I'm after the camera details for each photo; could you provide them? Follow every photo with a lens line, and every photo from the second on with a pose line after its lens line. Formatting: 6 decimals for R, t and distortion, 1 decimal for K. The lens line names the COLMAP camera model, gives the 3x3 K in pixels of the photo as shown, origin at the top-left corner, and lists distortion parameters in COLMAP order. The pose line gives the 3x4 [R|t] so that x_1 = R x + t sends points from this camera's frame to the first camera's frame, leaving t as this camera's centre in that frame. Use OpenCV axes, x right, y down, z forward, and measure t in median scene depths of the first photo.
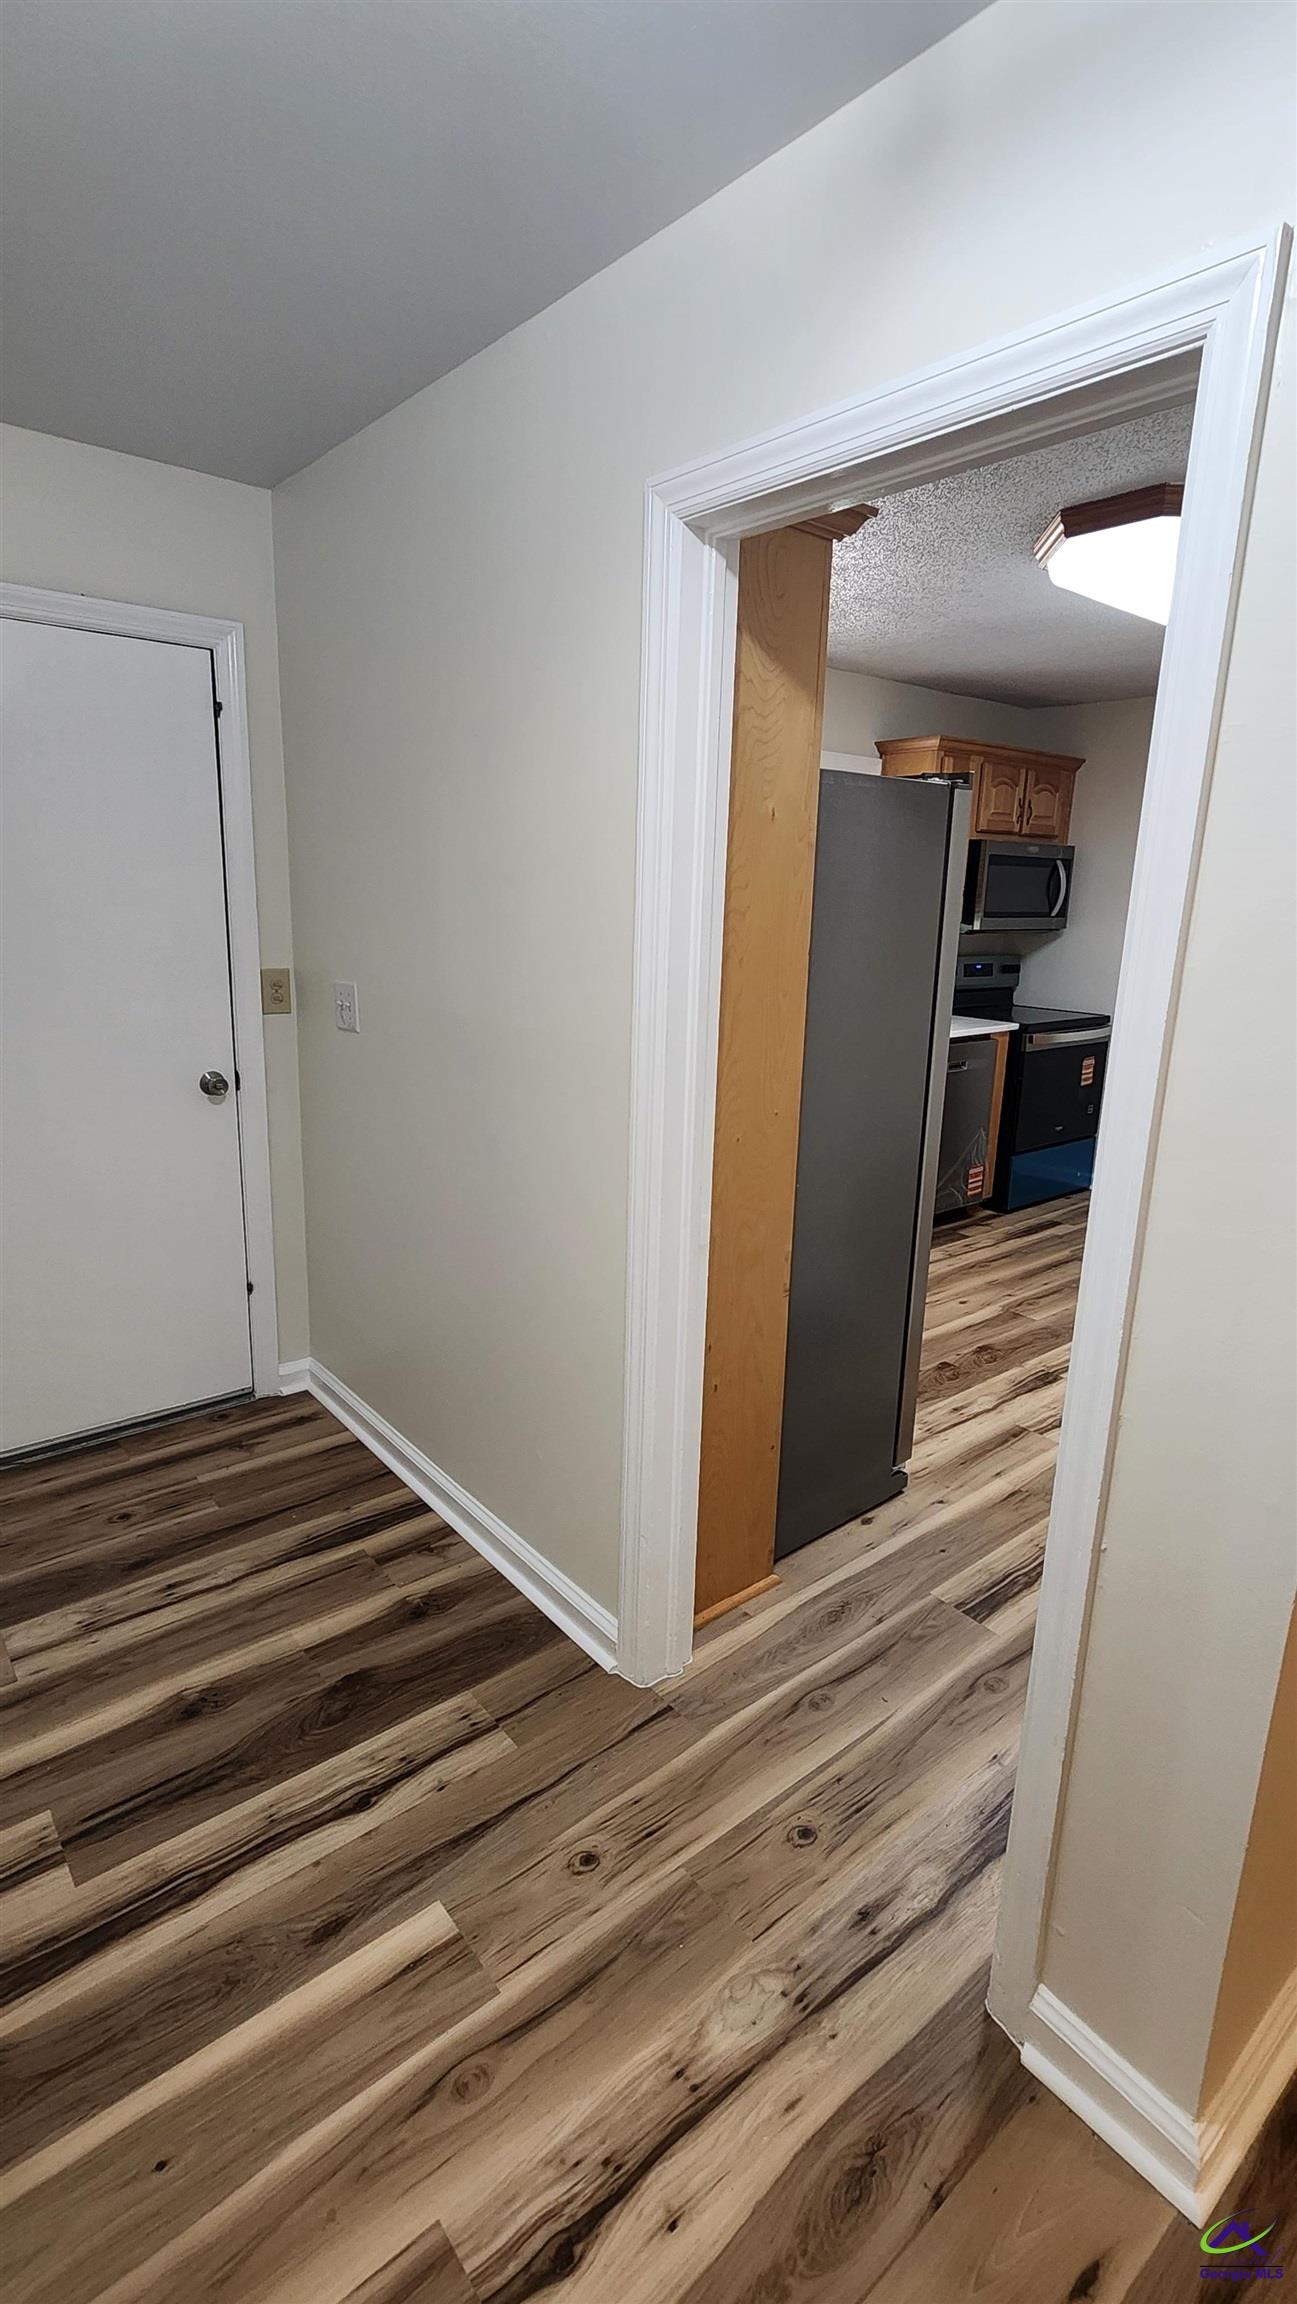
lens RADIAL K [[1081.3, 0, 650.2], [0, 1081.3, 1136.5], [0, 0, 1]] dist [-0.000261, 0.001043]
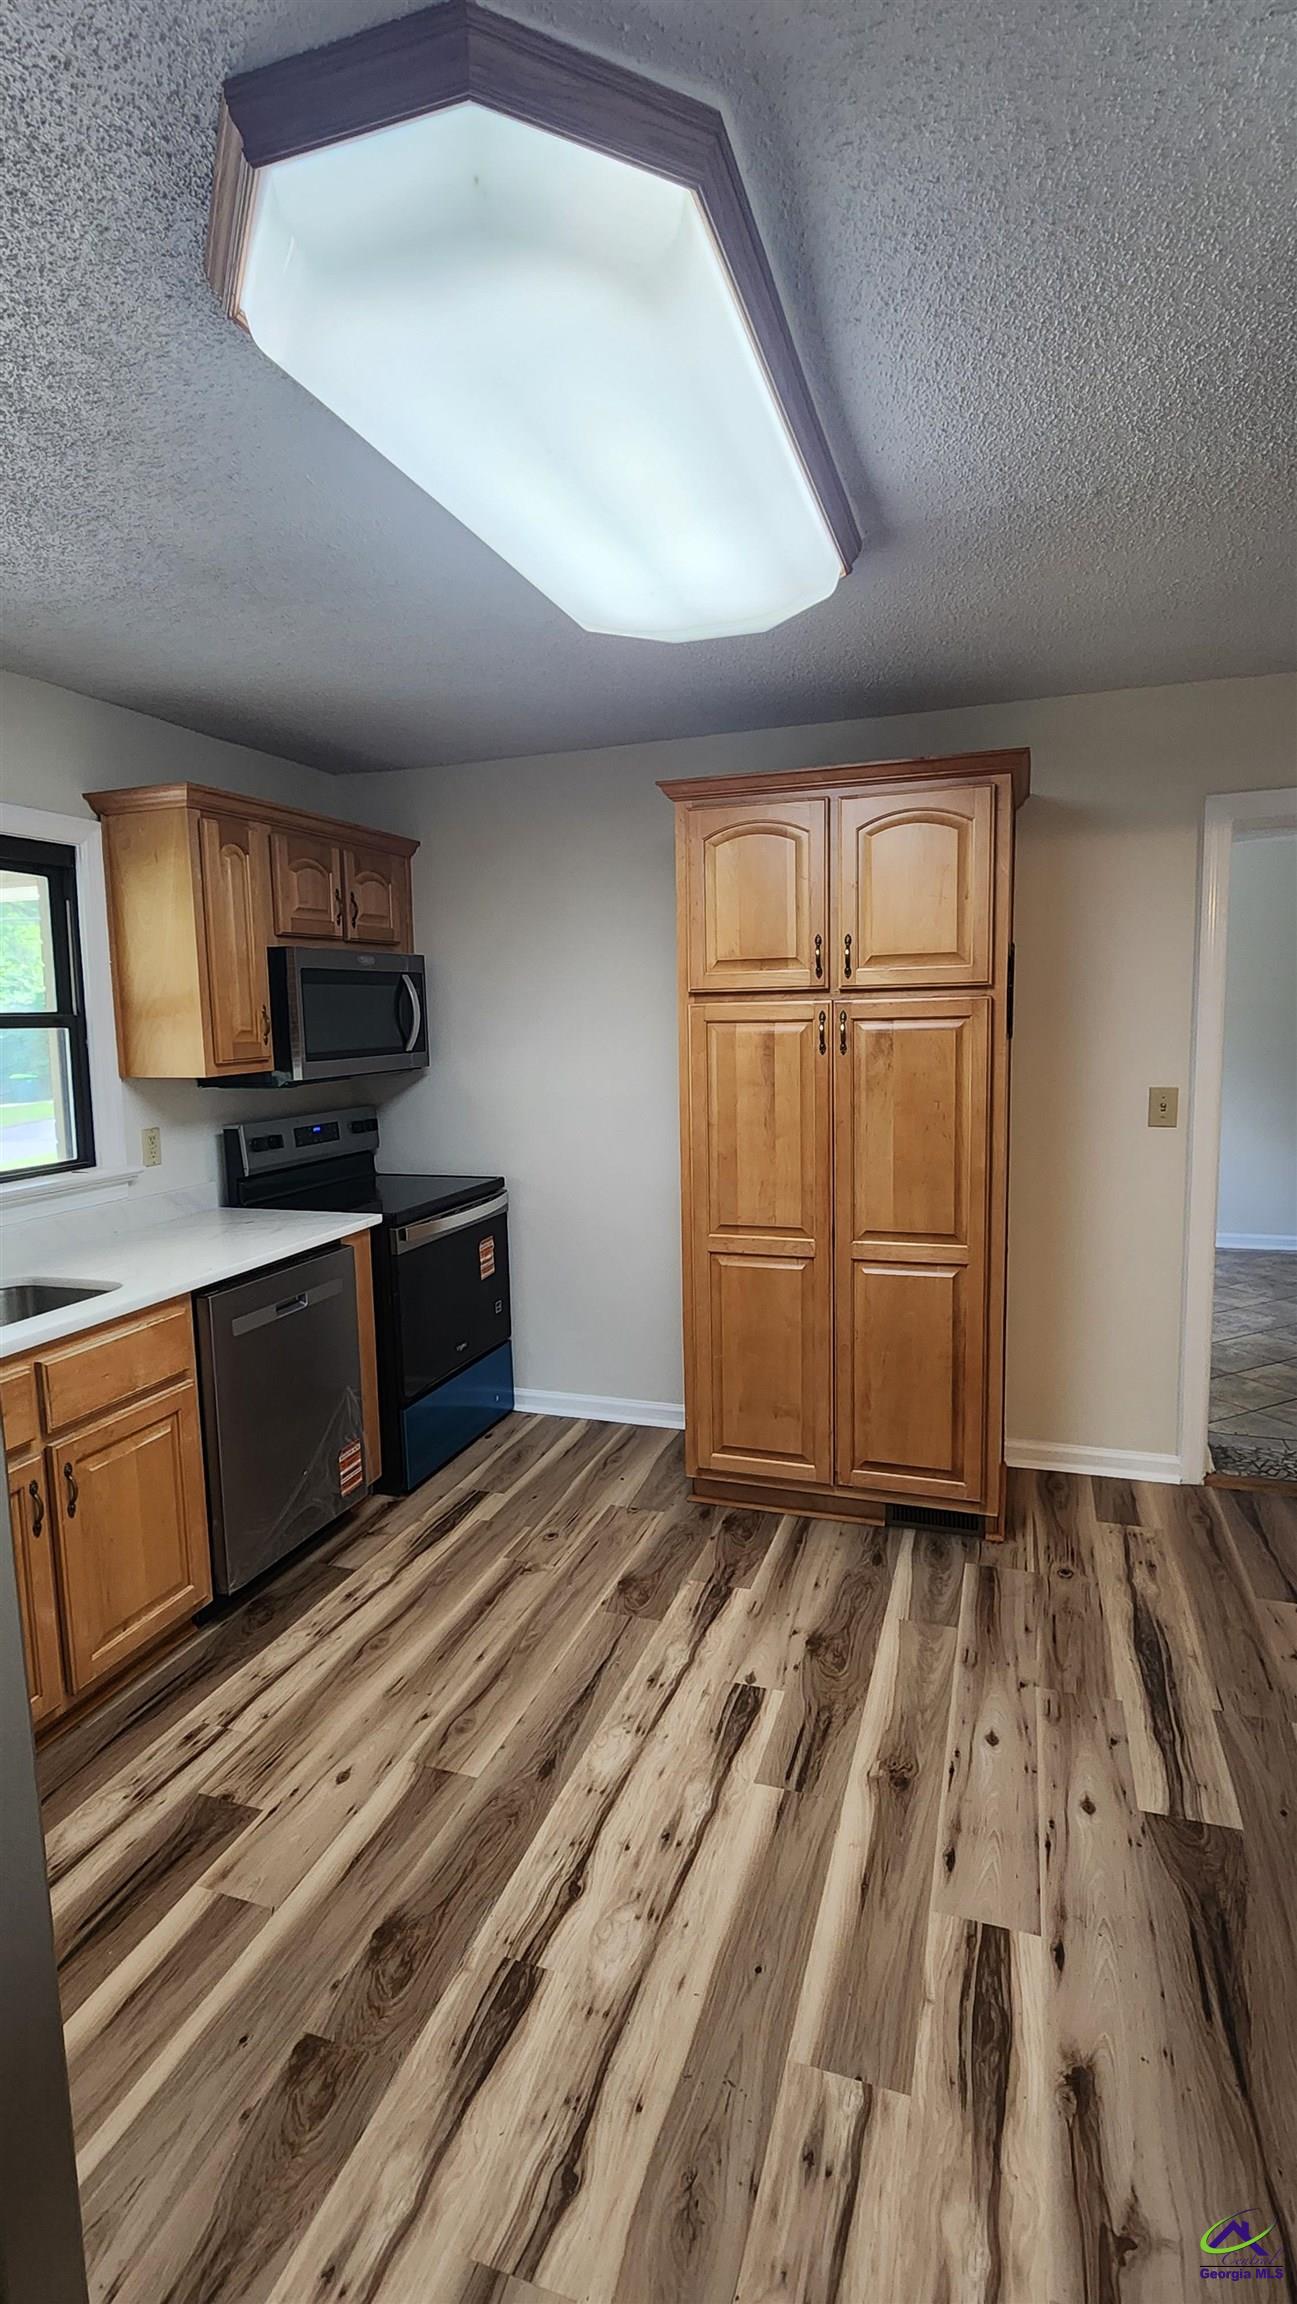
lens RADIAL K [[1081.3, 0, 645.1], [0, 1081.3, 1135.0], [0, 0, 1]] dist [-0.000261, 0.001043]
pose [[0.851716, -0.106579, 0.513051, 0.141895], [0.163936, 0.984145, -0.067707, -0.080356], [-0.497700, 0.141774, 0.855684, 0.340420]]
